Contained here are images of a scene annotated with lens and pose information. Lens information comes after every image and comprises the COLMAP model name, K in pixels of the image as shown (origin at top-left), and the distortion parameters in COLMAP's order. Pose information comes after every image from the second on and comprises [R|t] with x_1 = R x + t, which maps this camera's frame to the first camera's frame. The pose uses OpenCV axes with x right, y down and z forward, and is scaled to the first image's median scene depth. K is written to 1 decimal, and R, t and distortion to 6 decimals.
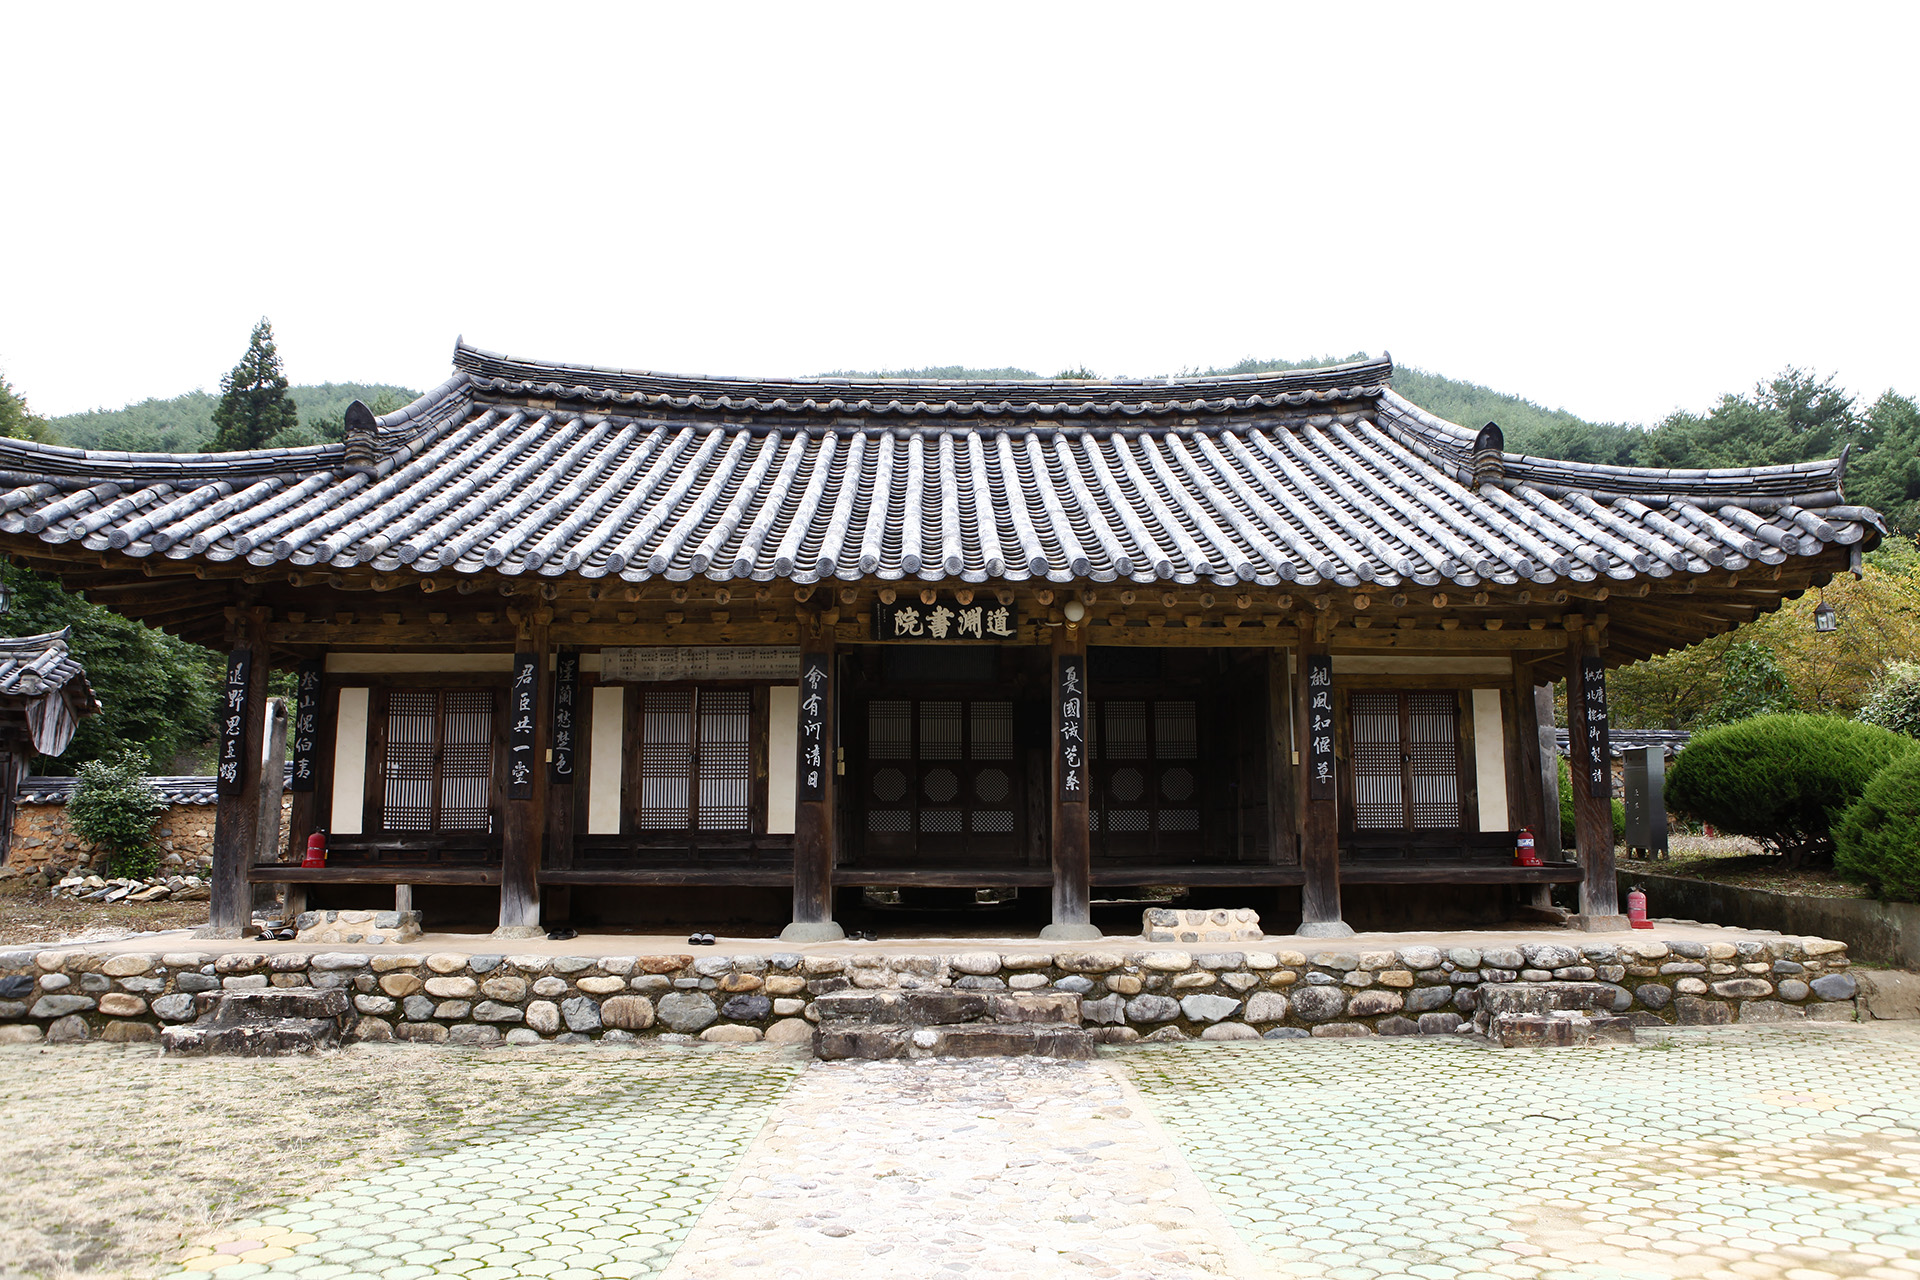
lens RADIAL K [[1315.6, 0, 963.6], [0, 1315.6, 640.5], [0, 0, 1]] dist [-0.077126, 0.042669]
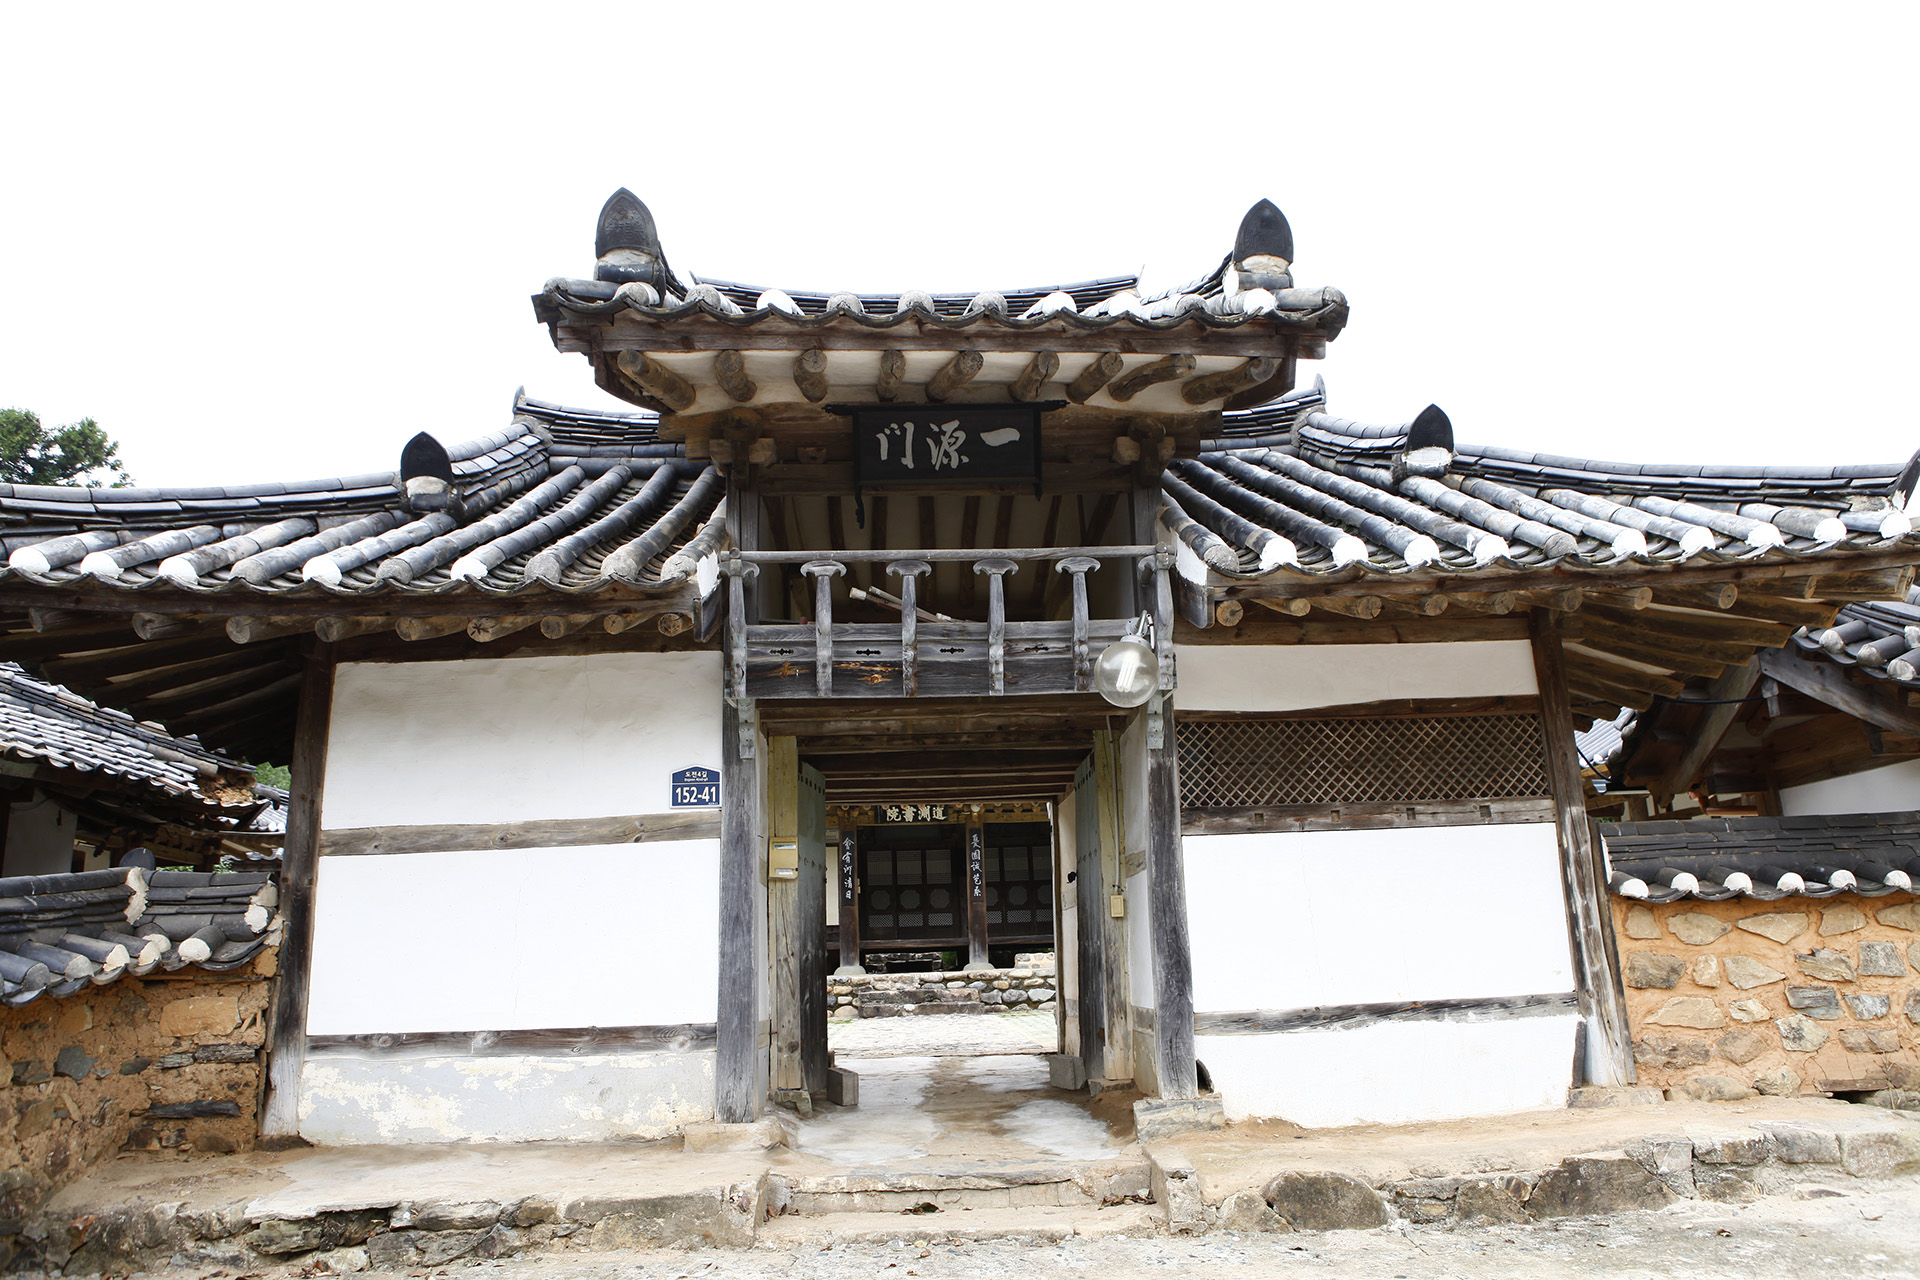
lens RADIAL K [[1315.6, 0, 960.6], [0, 1315.6, 645.1], [0, 0, 1]] dist [-0.077126, 0.042669]
pose [[0.999026, -0.027088, 0.034842, -0.002741], [0.030307, 0.994972, -0.095453, -0.079001], [-0.032081, 0.096416, 0.994824, -1.057460]]
